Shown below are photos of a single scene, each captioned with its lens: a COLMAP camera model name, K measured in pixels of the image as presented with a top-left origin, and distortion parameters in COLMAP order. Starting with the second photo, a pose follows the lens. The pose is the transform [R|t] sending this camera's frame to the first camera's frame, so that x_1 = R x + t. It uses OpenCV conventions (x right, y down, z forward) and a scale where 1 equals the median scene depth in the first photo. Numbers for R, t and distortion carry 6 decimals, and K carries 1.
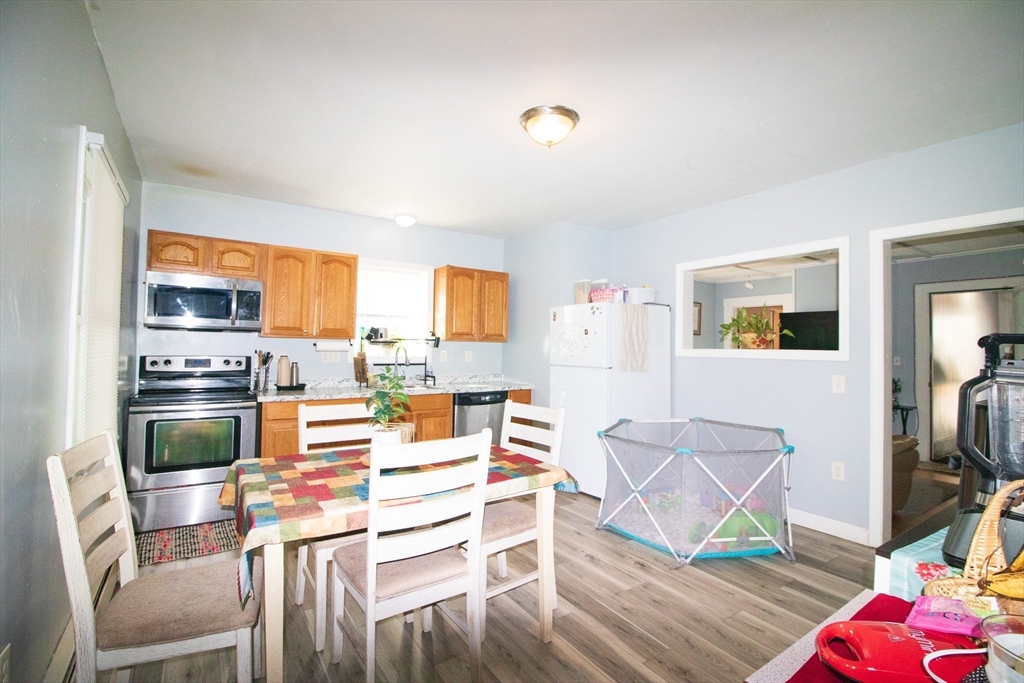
lens RADIAL K [[473.1, 0, 514.7], [0, 473.1, 340.3], [0, 0, 1]] dist [-0.016204, -0.000680]
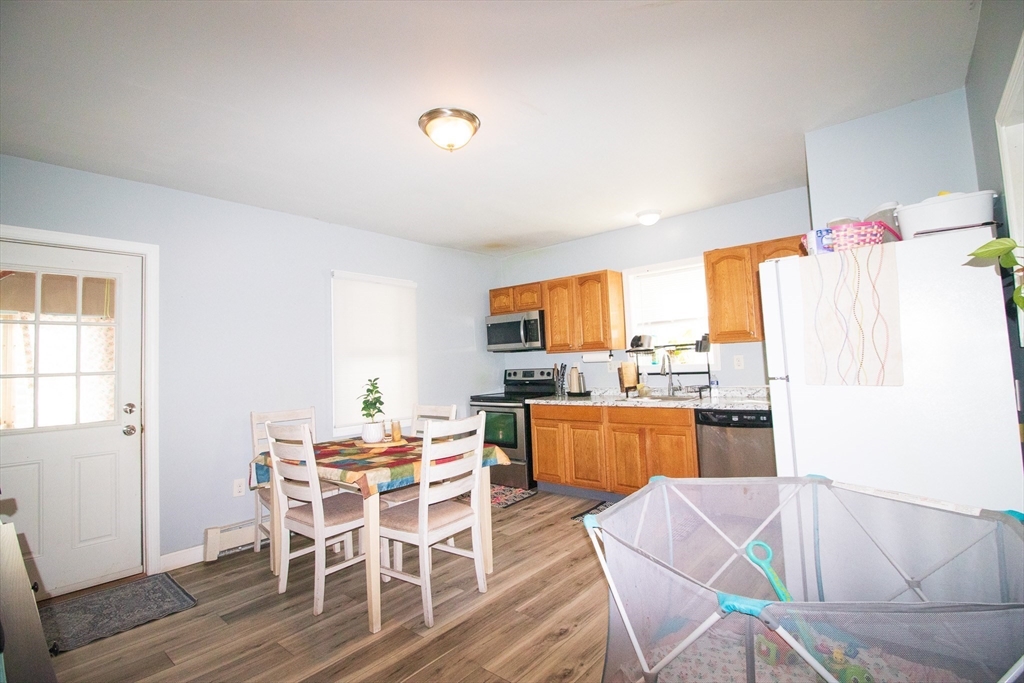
lens RADIAL K [[473.1, 0, 514.2], [0, 473.1, 336.8], [0, 0, 1]] dist [-0.016204, -0.000680]
pose [[0.271193, -0.079757, -0.959215, 0.637195], [0.061001, 0.995982, -0.065568, 0.025119], [0.960590, -0.040732, 0.274968, 0.527213]]
